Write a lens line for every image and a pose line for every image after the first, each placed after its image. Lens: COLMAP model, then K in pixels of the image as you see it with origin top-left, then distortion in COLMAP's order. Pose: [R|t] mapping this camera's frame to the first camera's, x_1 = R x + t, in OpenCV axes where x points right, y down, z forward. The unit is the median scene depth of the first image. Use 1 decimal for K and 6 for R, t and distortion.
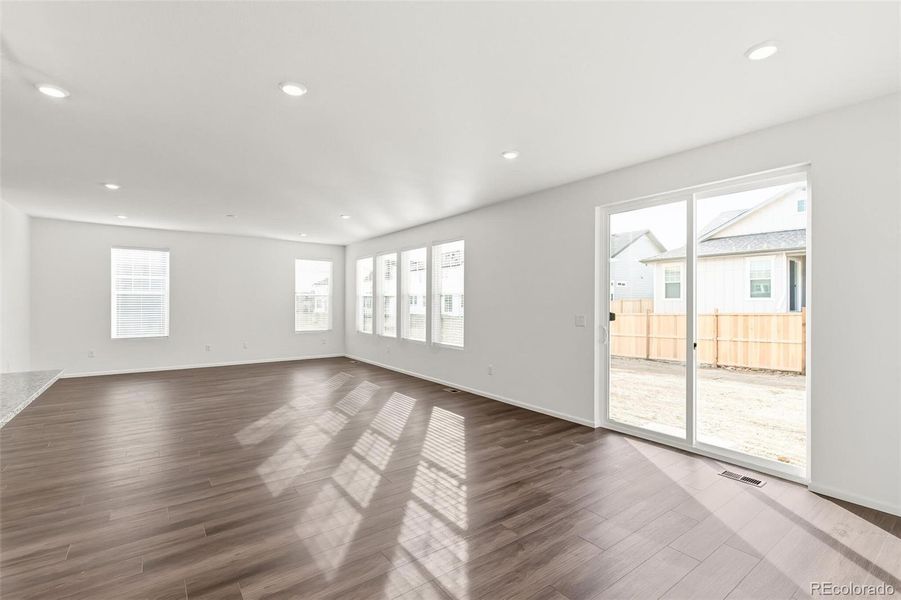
lens RADIAL K [[412.1, 0, 444.8], [0, 412.1, 302.4], [0, 0, 1]] dist [-0.001054, -0.000449]
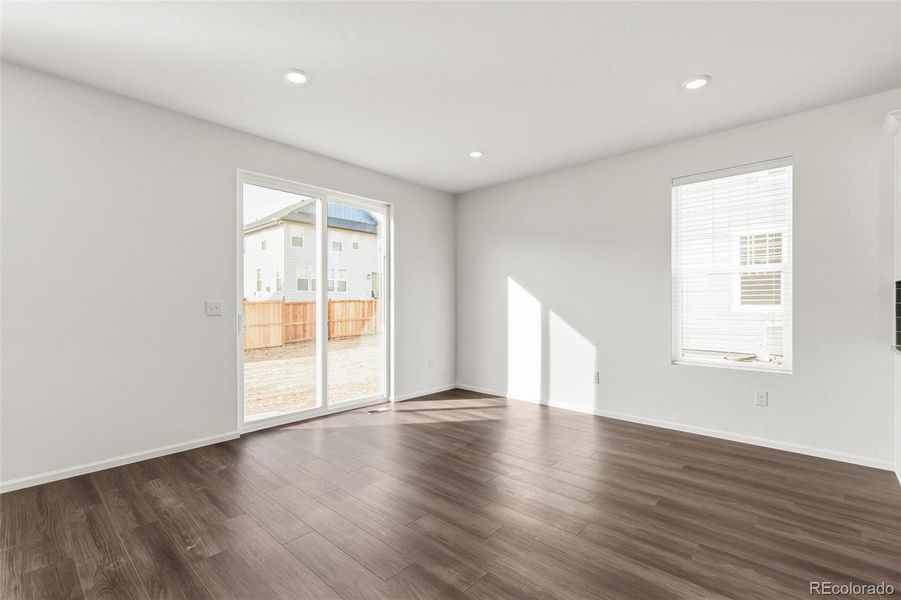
lens RADIAL K [[392.7, 0, 450.5], [0, 392.7, 300.0], [0, 0, 1]] dist [-0.001904, -0.000087]
pose [[-0.209653, 0.011323, 0.977710, -0.508381], [0.003357, 0.999935, -0.010860, 0.032341], [-0.977770, 0.001005, -0.209677, 0.736737]]
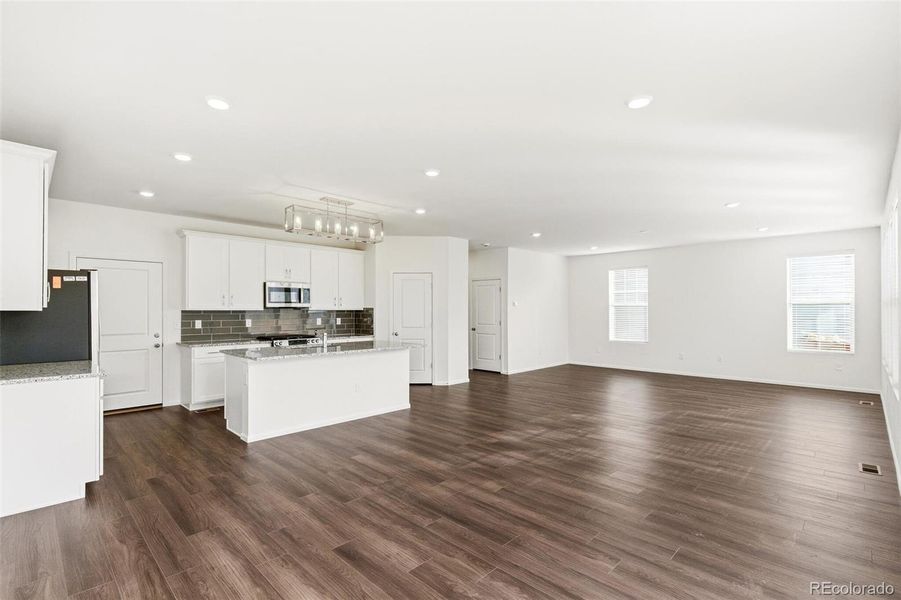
lens RADIAL K [[412.1, 0, 444.8], [0, 412.1, 302.4], [0, 0, 1]] dist [-0.001054, -0.000449]
pose [[0.160986, -0.023056, -0.986687, 0.675762], [-0.000925, 0.999723, -0.023512, 0.001241], [0.986956, 0.004698, 0.160920, 0.464061]]
